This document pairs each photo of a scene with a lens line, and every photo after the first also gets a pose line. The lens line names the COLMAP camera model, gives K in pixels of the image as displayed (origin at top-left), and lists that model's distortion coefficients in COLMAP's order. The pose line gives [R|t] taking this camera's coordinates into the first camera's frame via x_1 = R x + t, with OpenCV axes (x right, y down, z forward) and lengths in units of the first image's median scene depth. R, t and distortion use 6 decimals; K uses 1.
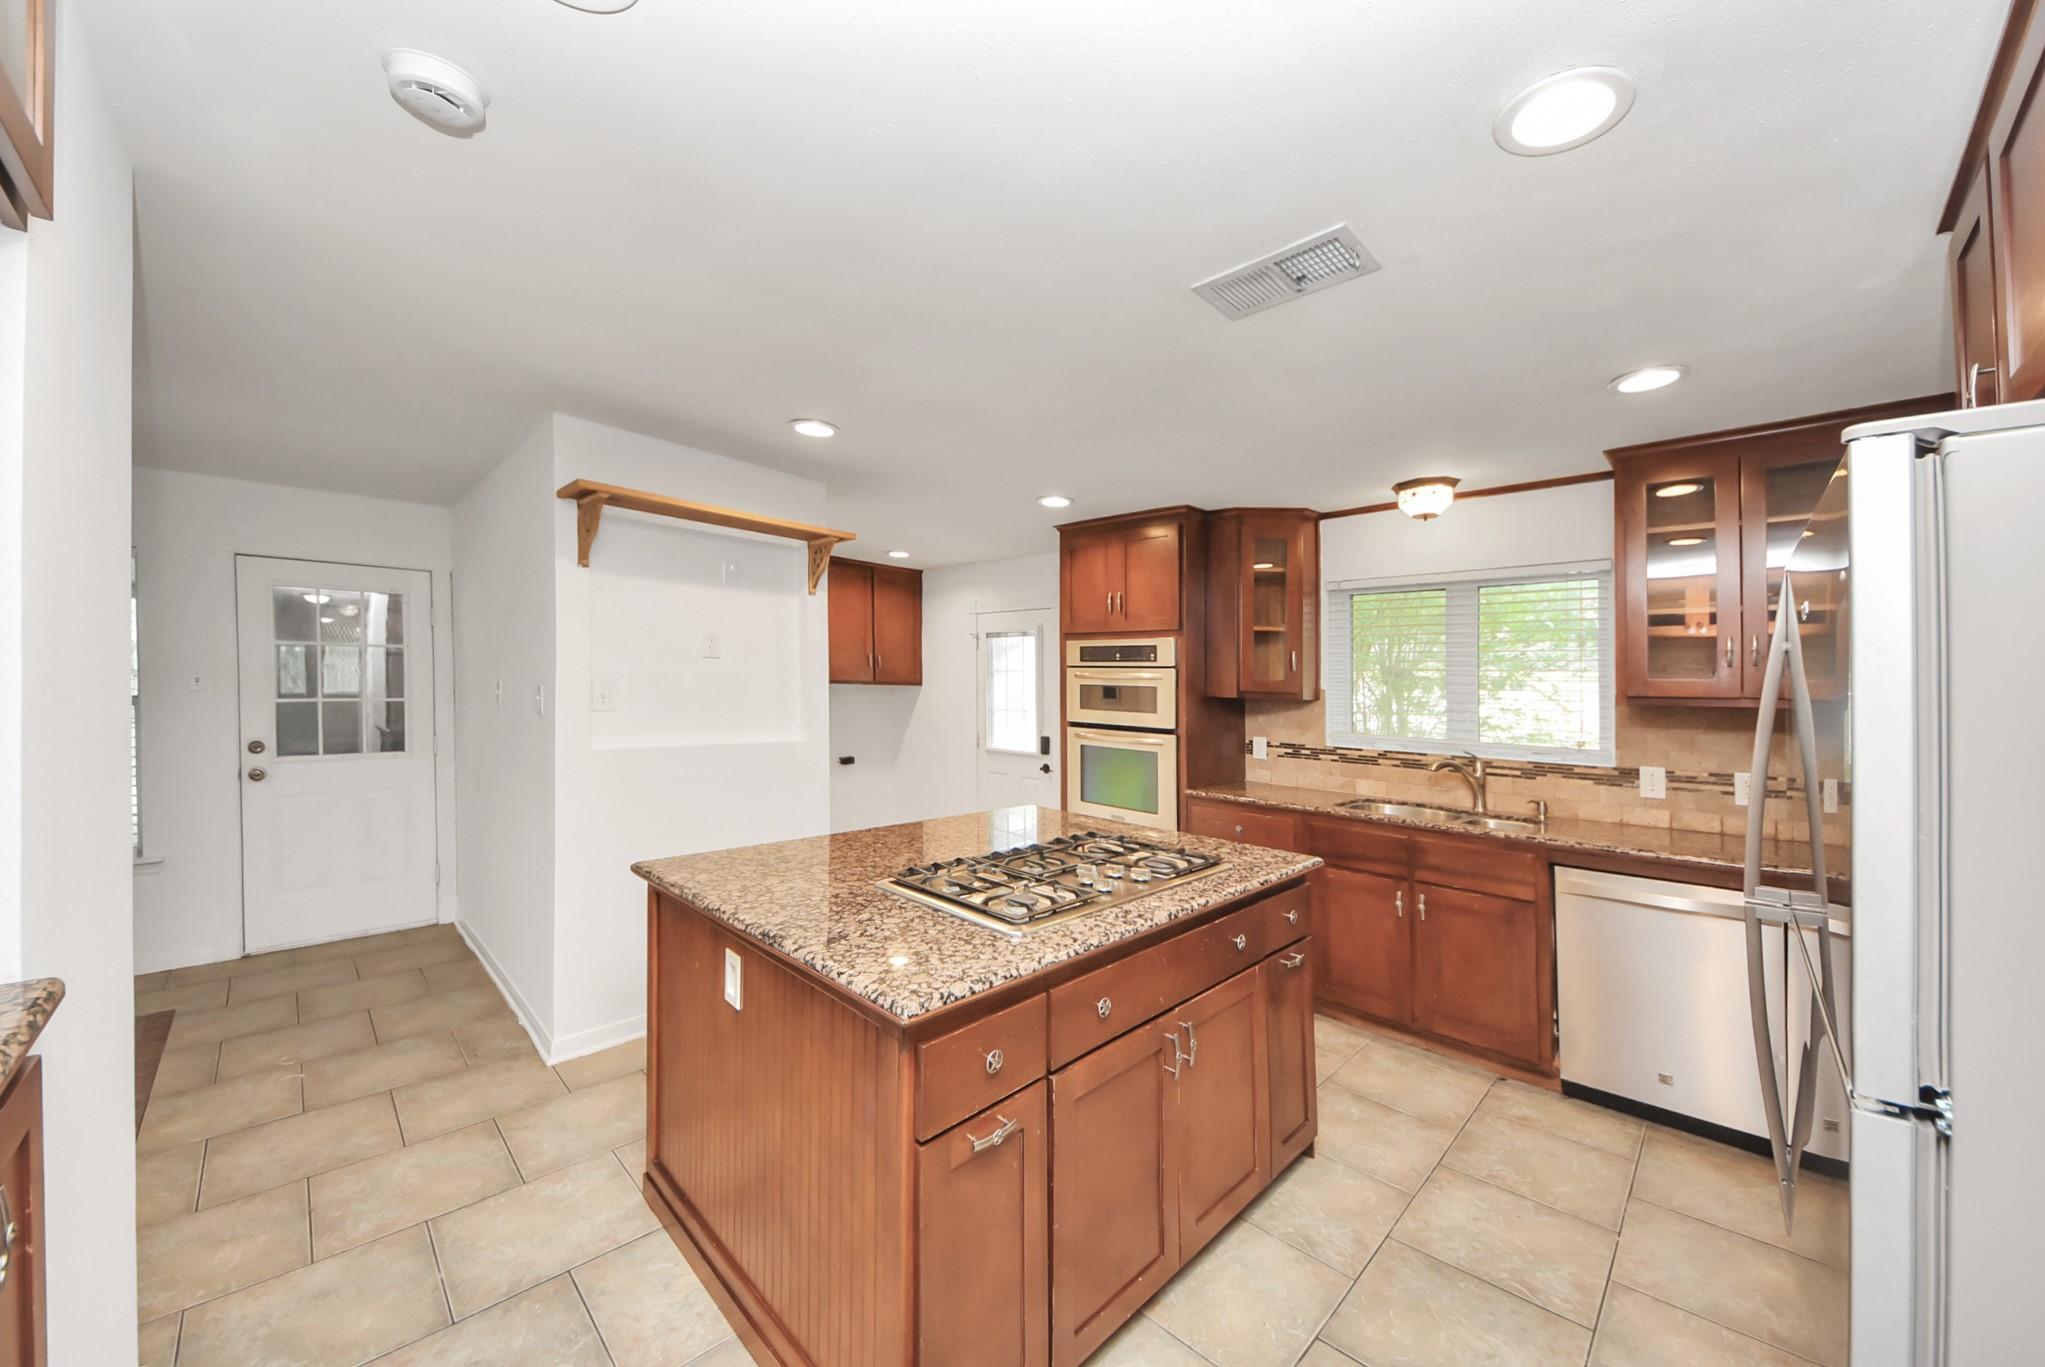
lens RADIAL K [[742.8, 0, 1033.0], [0, 742.8, 698.0], [0, 0, 1]] dist [0.049250, -0.021870]
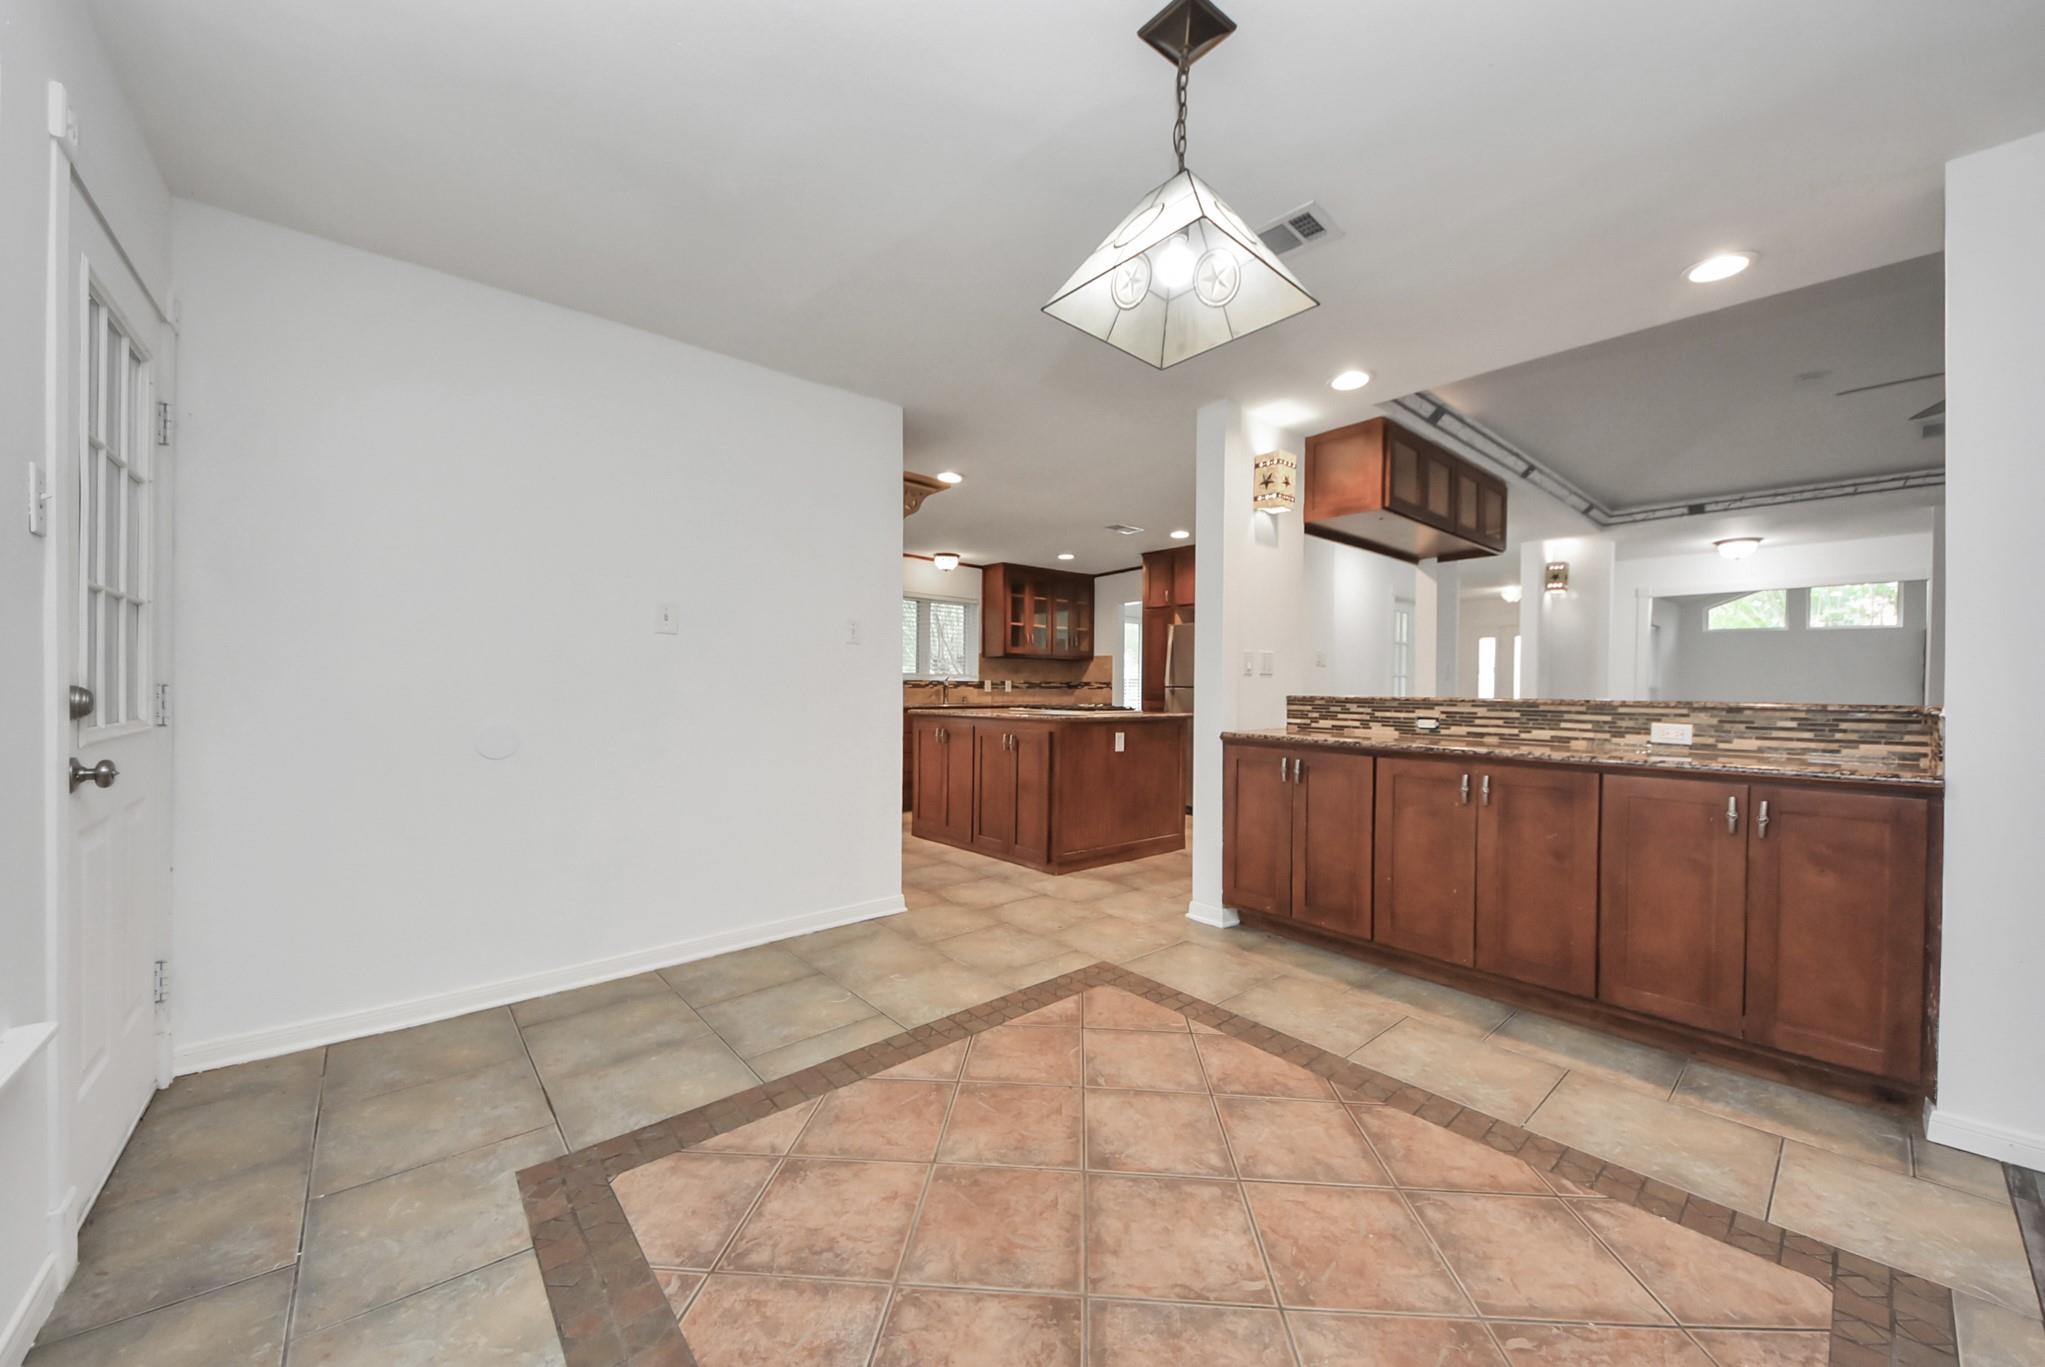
lens RADIAL K [[742.8, 0, 1033.0], [0, 742.8, 698.0], [0, 0, 1]] dist [0.049250, -0.021870]
pose [[0.067301, -0.028600, 0.997323, -1.445851], [0.005762, 0.999584, 0.028276, 0.063866], [-0.997716, 0.003843, 0.067438, 0.534340]]
